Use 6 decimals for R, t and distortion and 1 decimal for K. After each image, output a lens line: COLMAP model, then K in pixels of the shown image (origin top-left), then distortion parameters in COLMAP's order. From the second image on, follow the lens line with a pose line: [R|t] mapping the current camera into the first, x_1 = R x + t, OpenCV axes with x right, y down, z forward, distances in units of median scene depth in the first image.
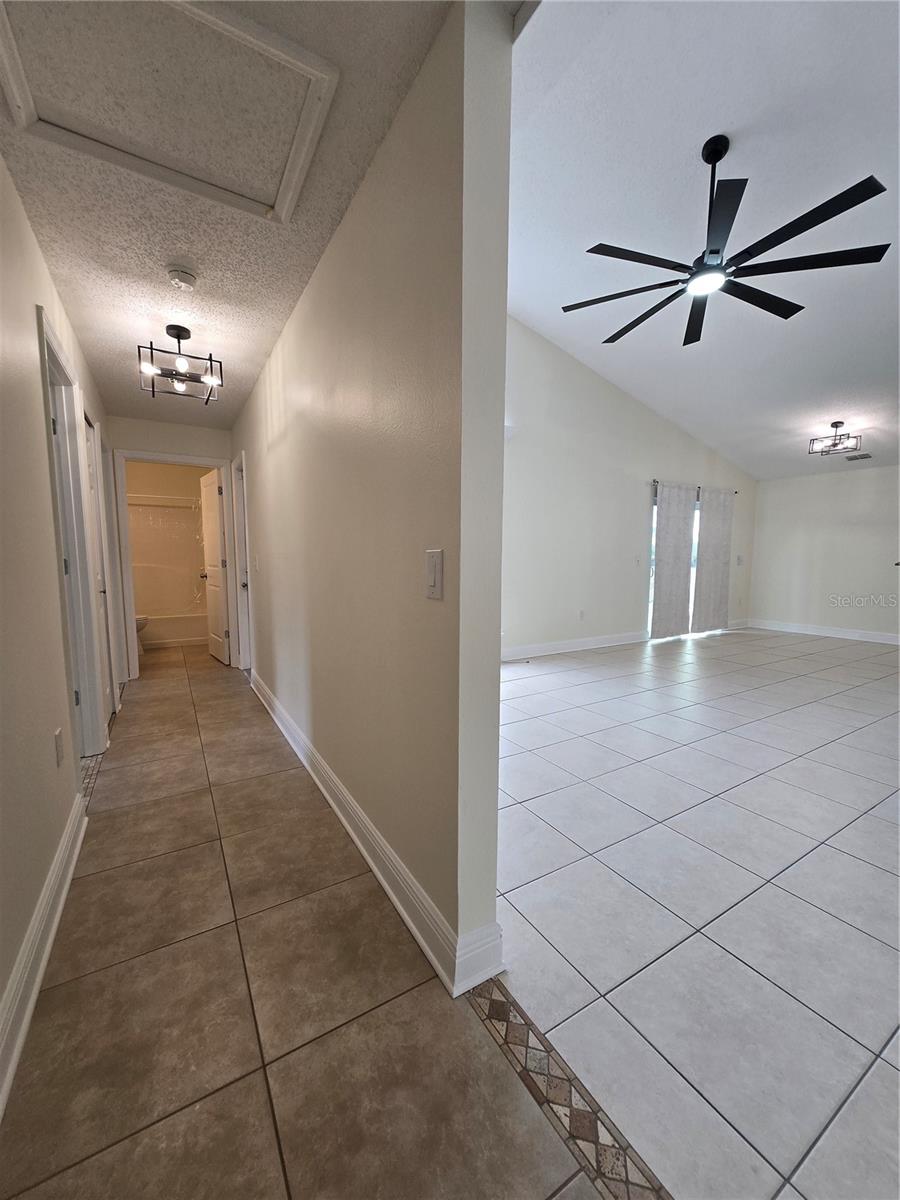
lens RADIAL K [[469.4, 0, 450.1], [0, 469.4, 607.6], [0, 0, 1]] dist [0.000214, 0.000223]
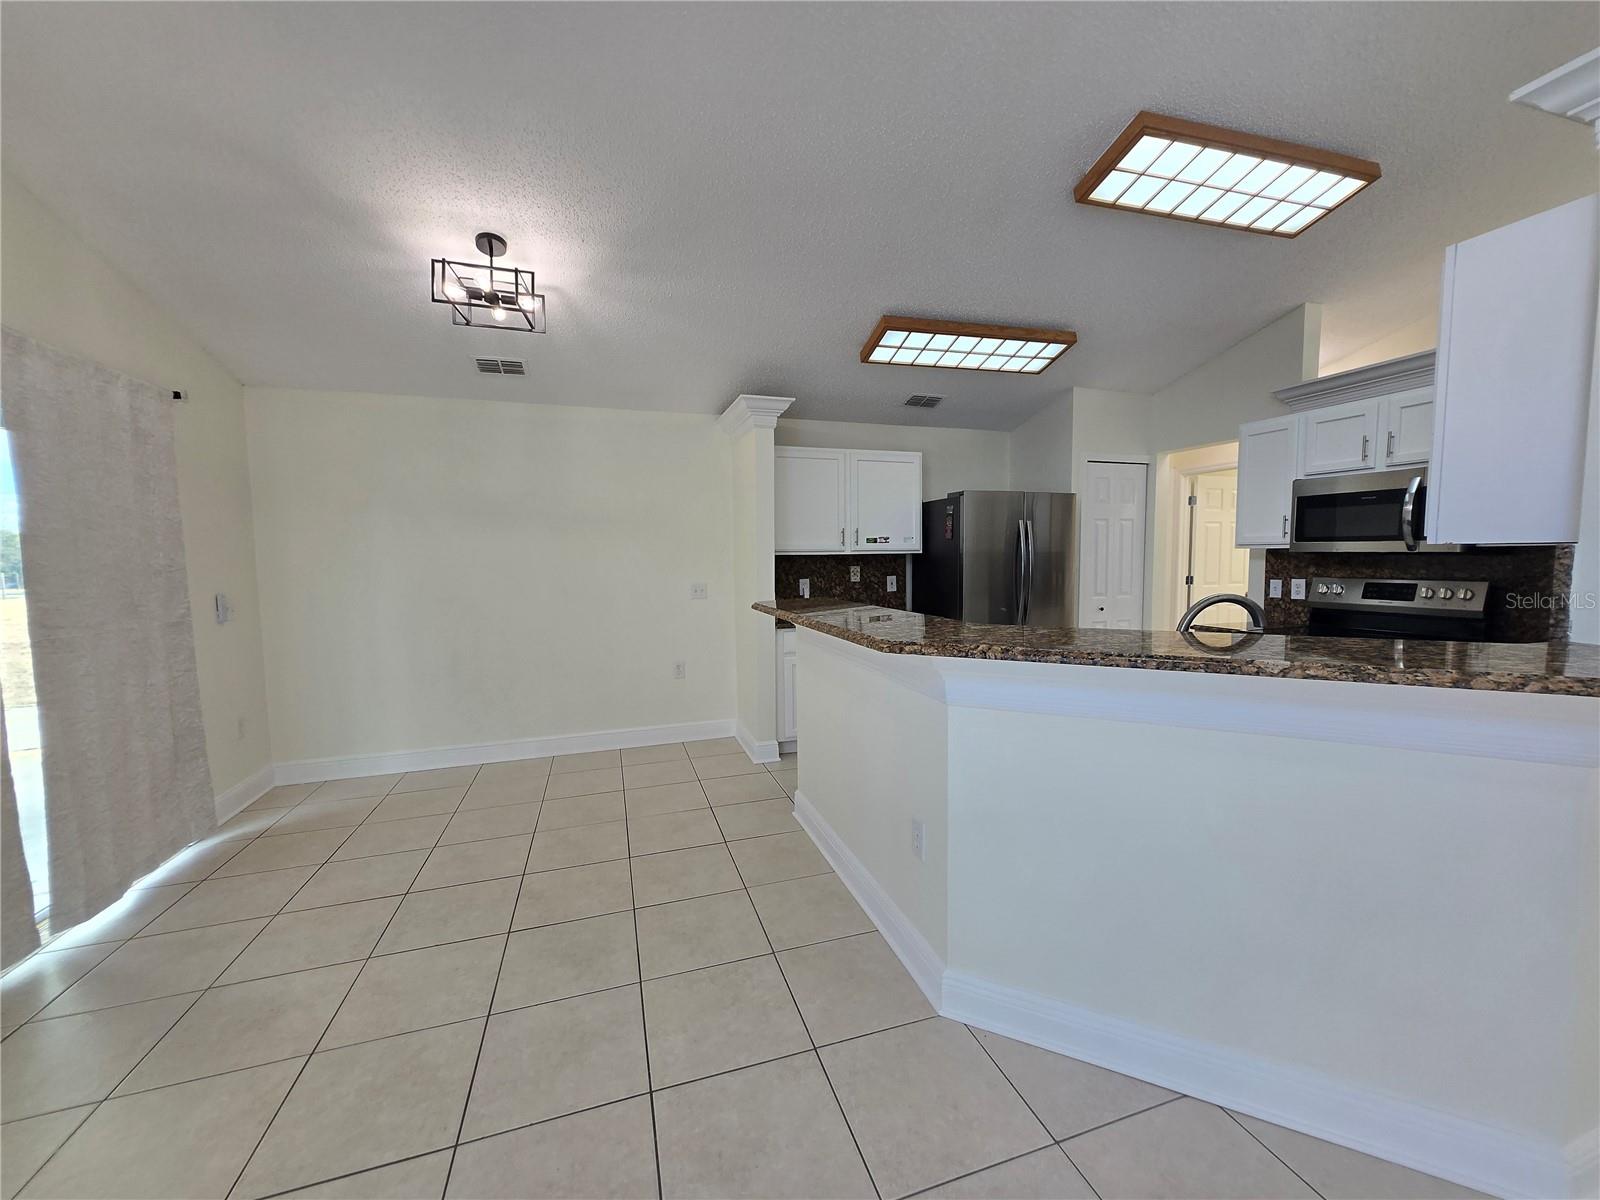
lens RADIAL K [[625.9, 0, 799.0], [0, 625.9, 609.8], [0, 0, 1]] dist [0.000214, 0.000223]
pose [[0.237242, -0.081698, 0.968009, 0.296731], [0.113873, 0.991927, 0.055808, -0.082391], [-0.964753, 0.096990, 0.244630, 0.519615]]
